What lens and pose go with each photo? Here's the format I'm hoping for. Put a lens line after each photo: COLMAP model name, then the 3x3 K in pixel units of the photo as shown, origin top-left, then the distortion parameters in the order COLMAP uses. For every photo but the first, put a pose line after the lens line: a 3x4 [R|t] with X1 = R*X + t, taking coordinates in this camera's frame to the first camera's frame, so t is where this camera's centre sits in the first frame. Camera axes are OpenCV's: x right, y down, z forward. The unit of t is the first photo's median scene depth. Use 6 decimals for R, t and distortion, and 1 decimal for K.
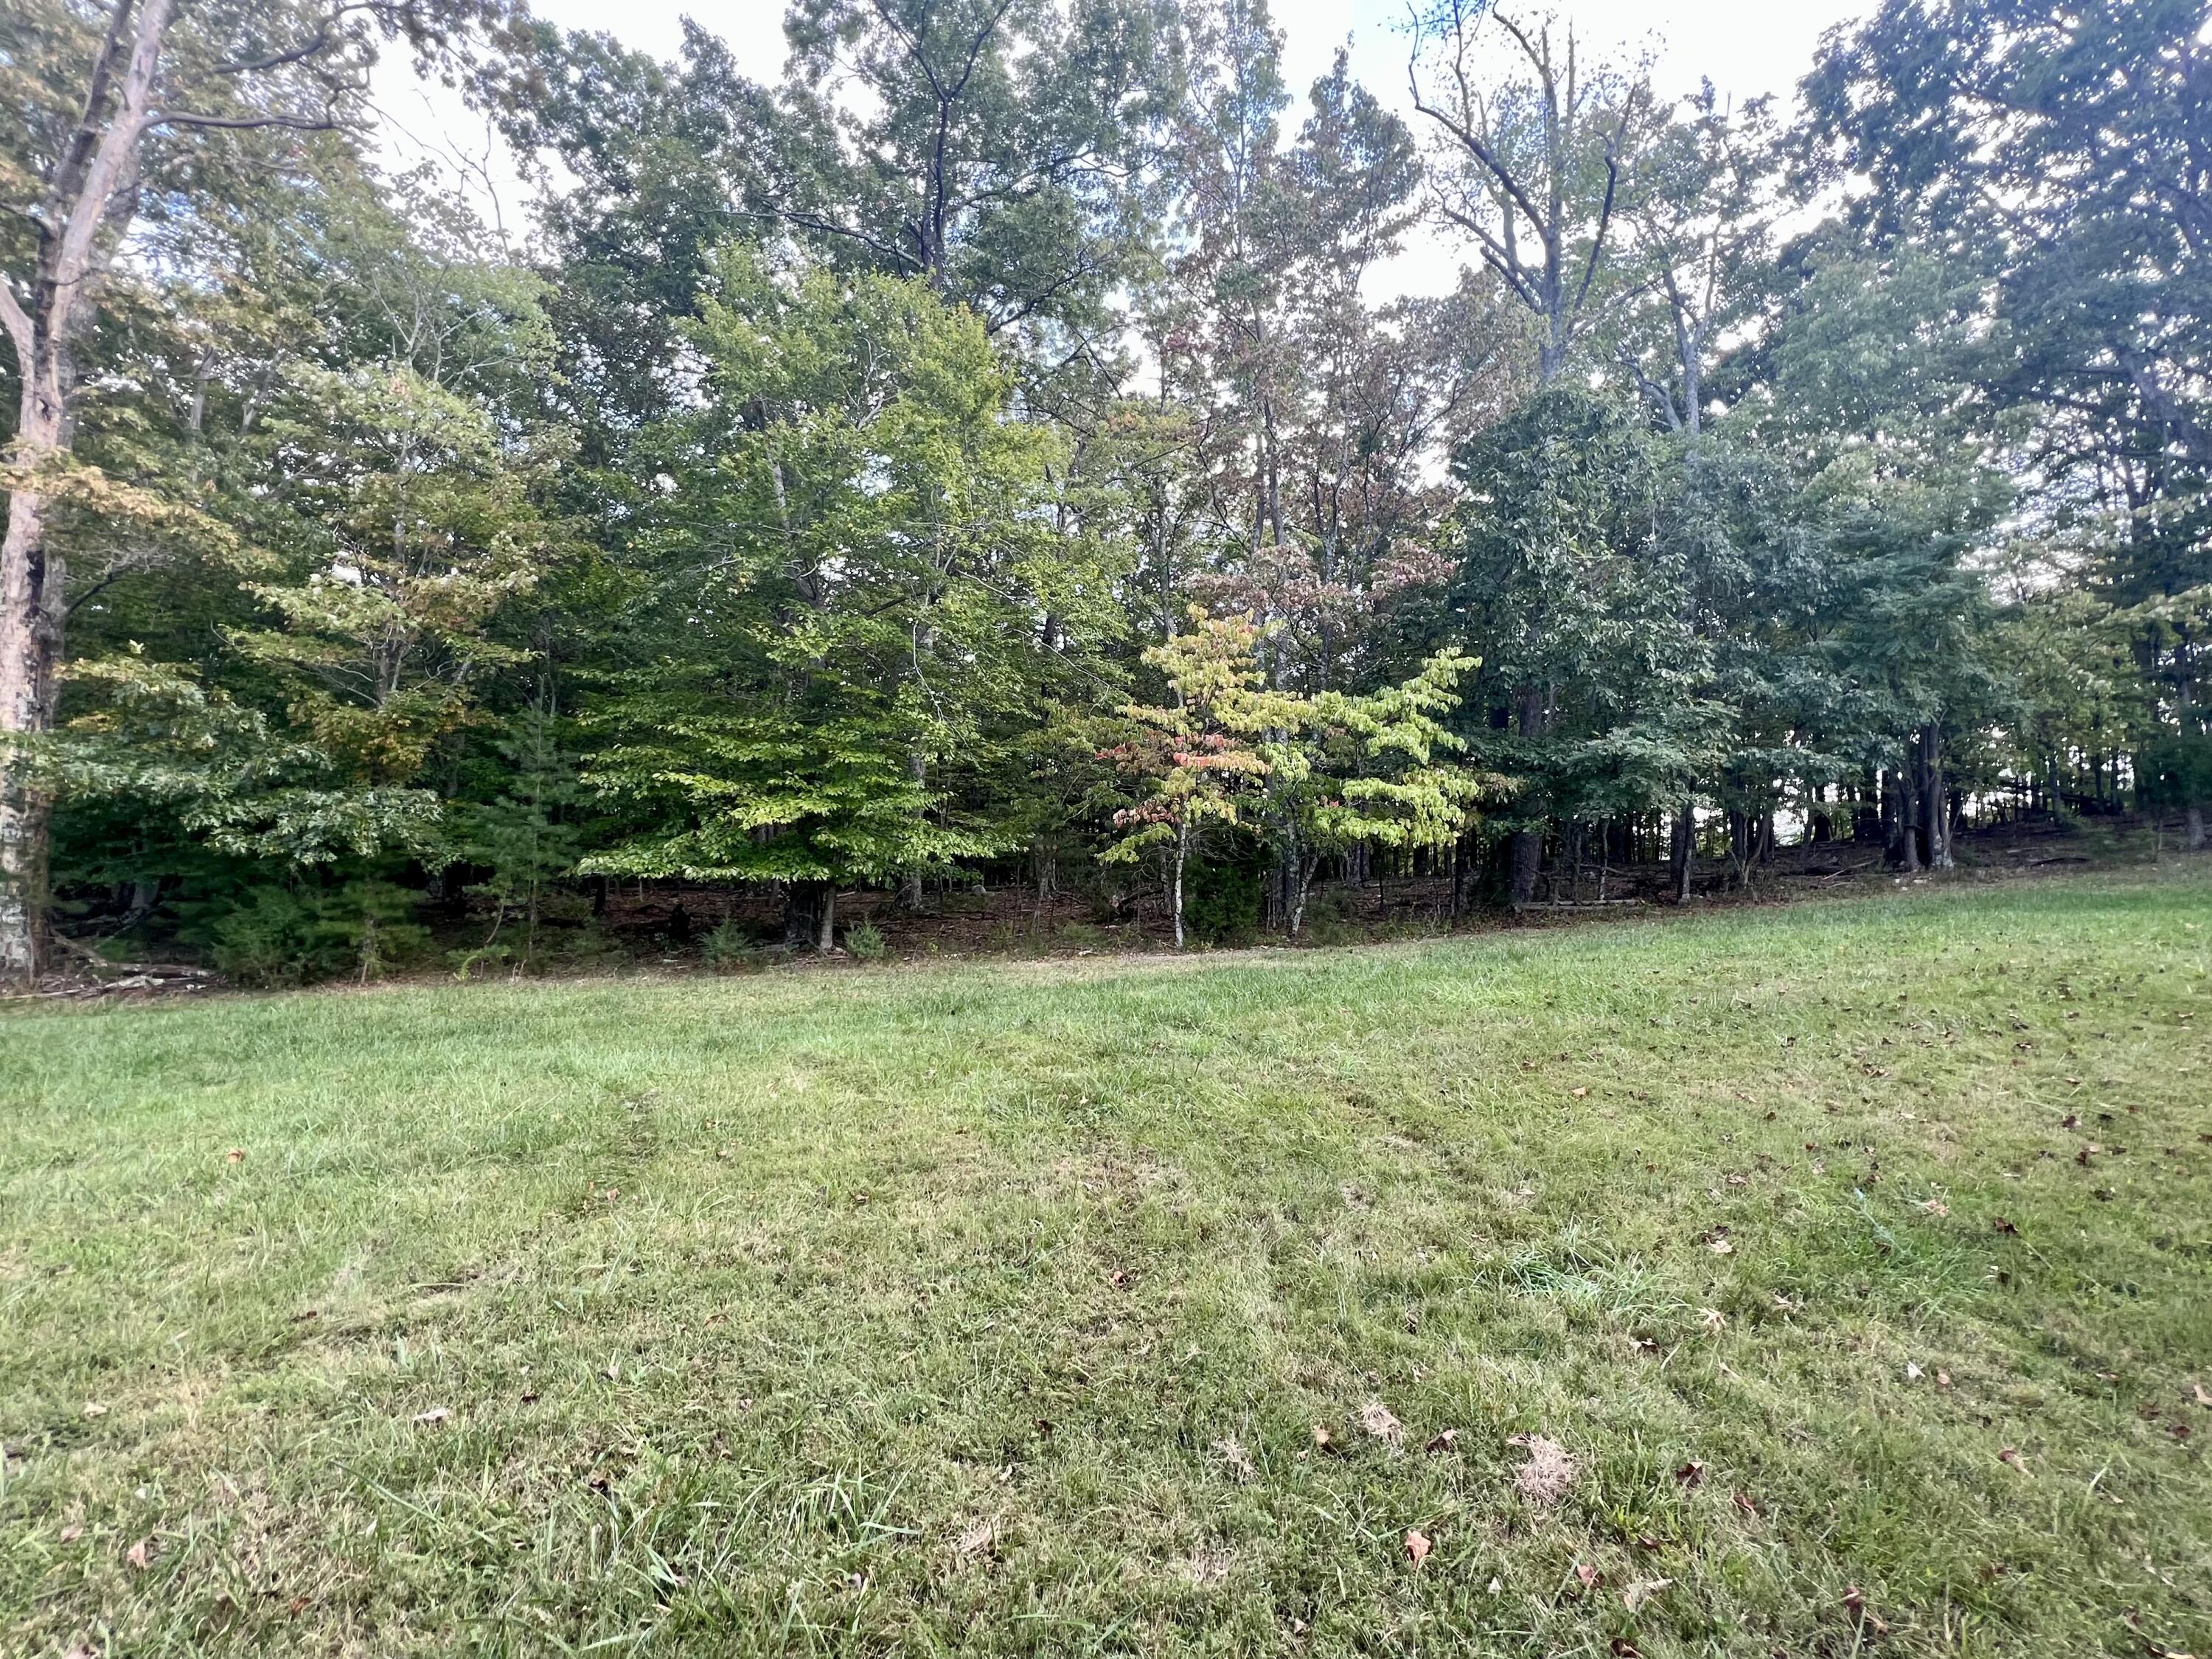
lens RADIAL K [[883.9, 0, 1099.9], [0, 883.9, 829.9], [0, 0, 1]] dist [-0.000998, 0.000001]
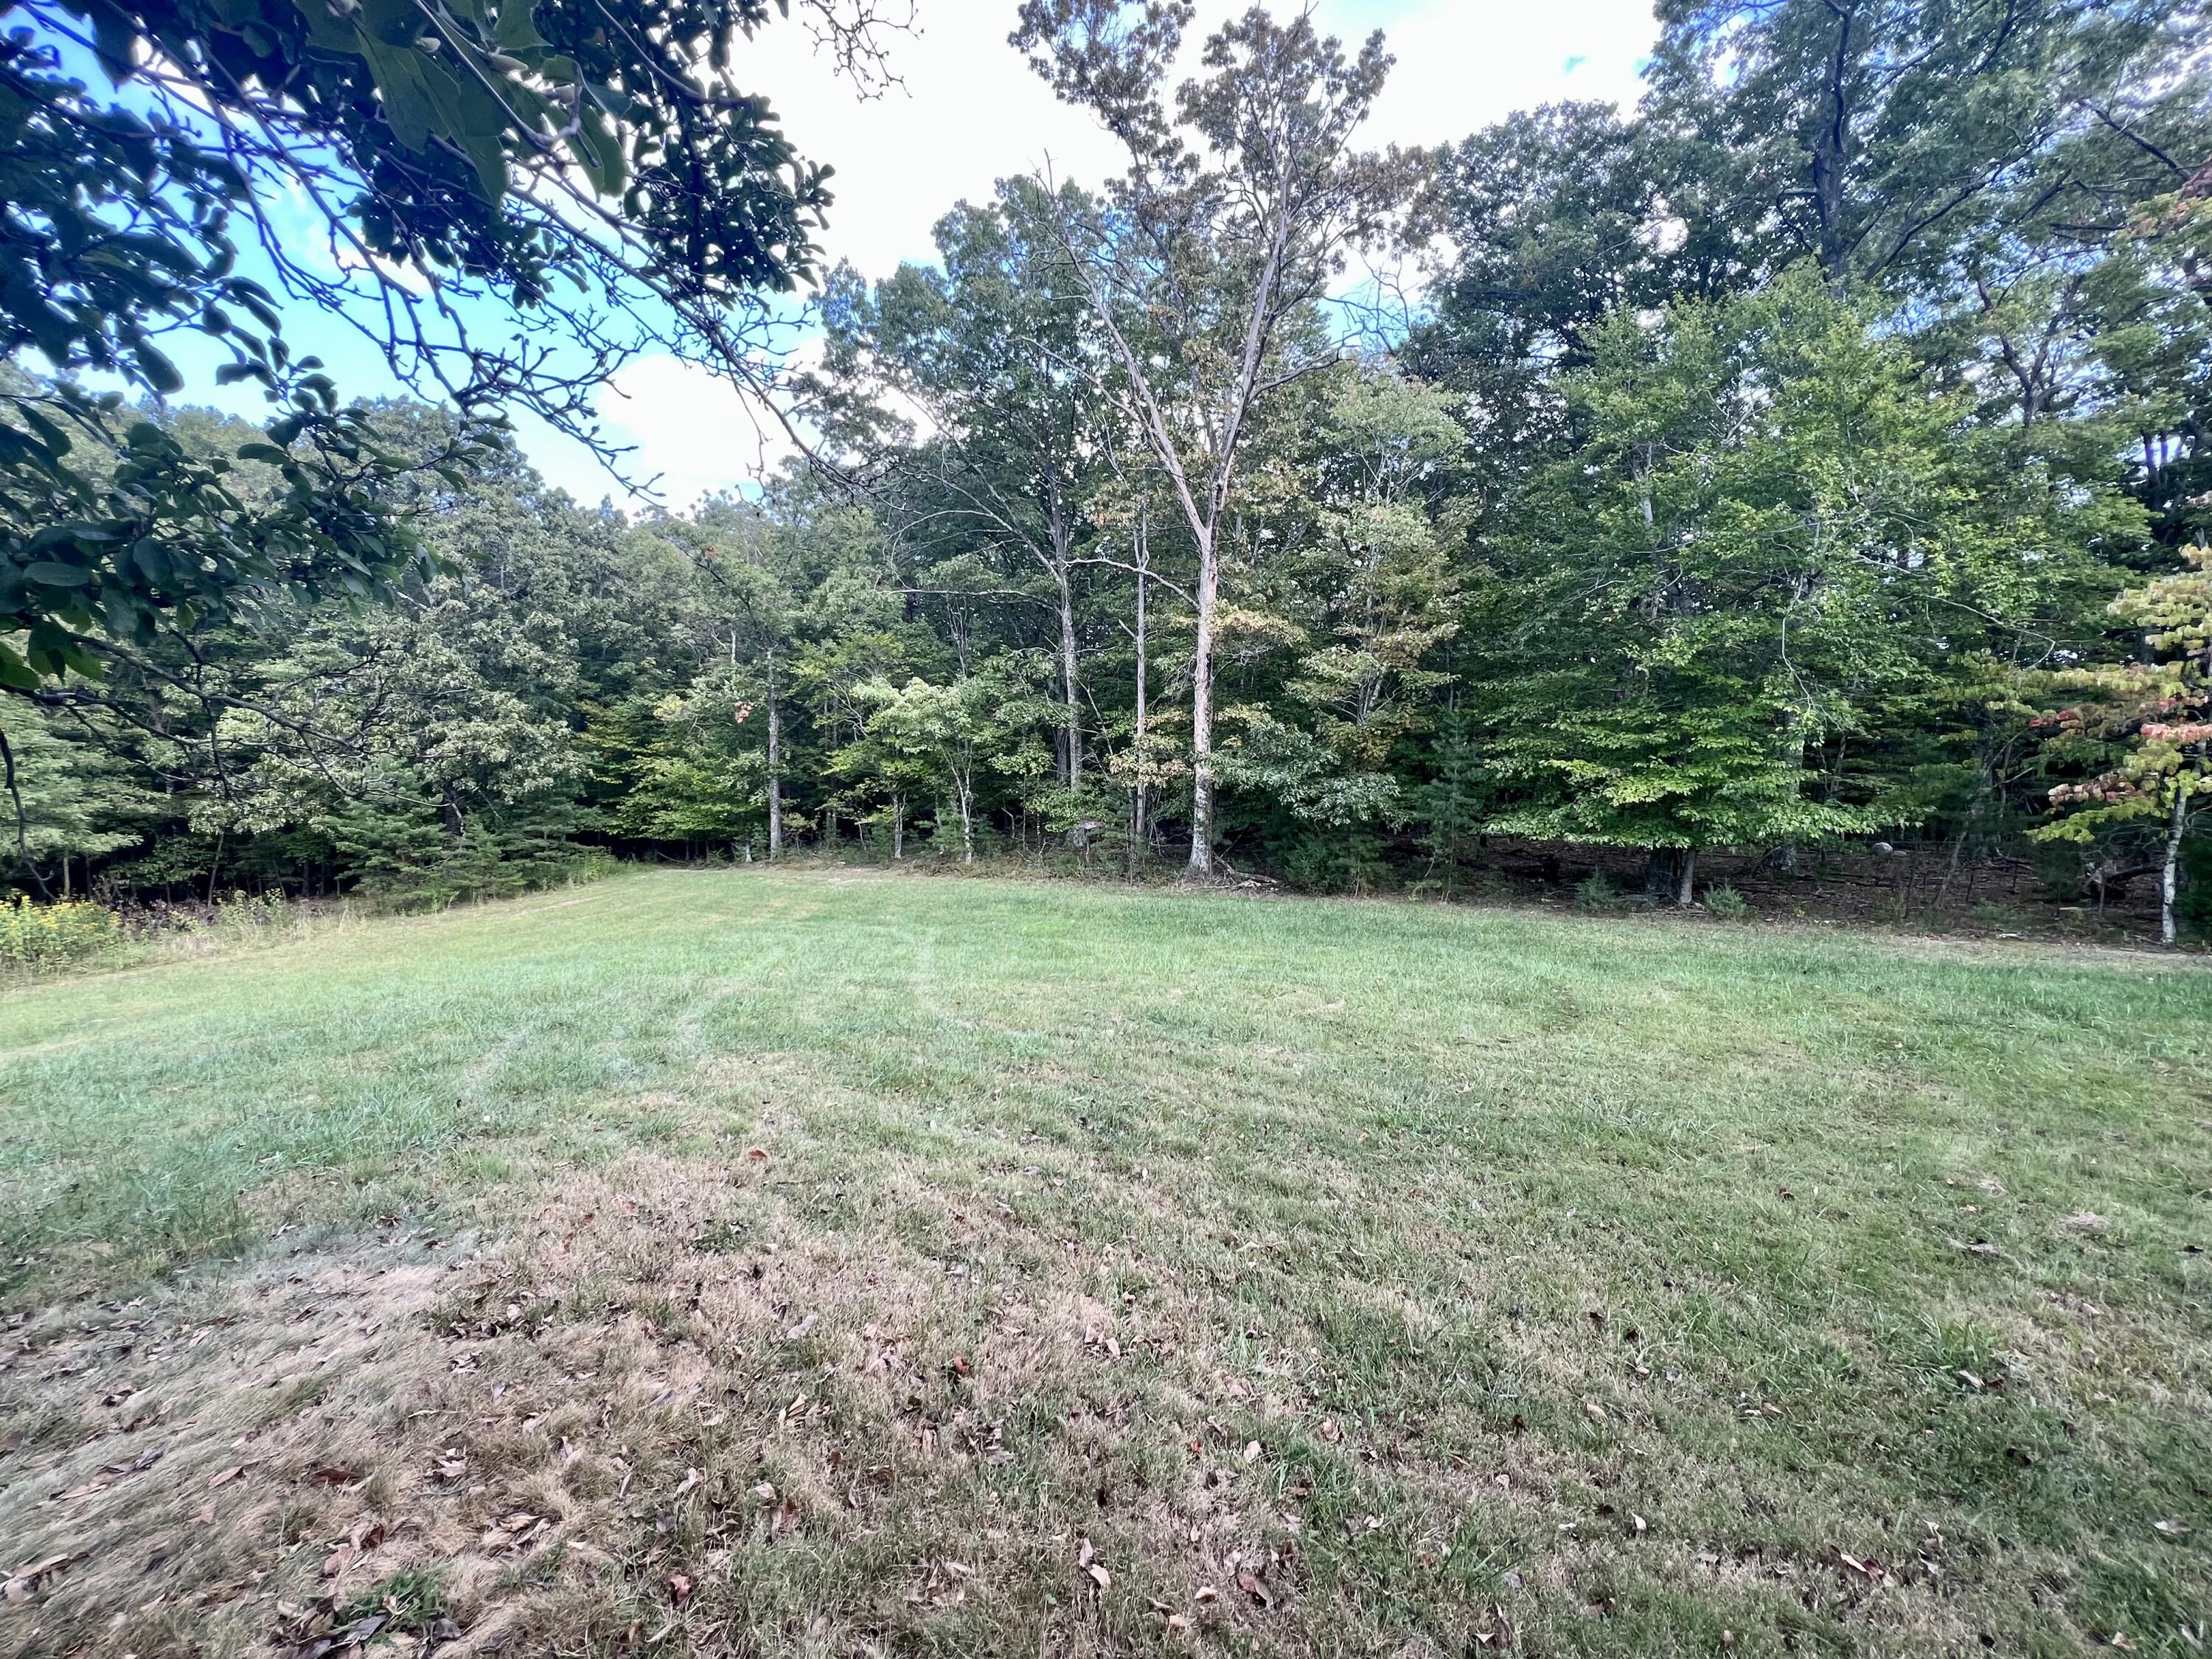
lens RADIAL K [[883.9, 0, 1096.9], [0, 883.9, 826.8], [0, 0, 1]] dist [-0.000998, 0.000001]
pose [[0.631462, 0.035648, -0.774587, 0.109923], [0.025804, 0.997423, 0.066940, -0.071198], [0.774977, -0.062257, 0.628915, -0.364805]]
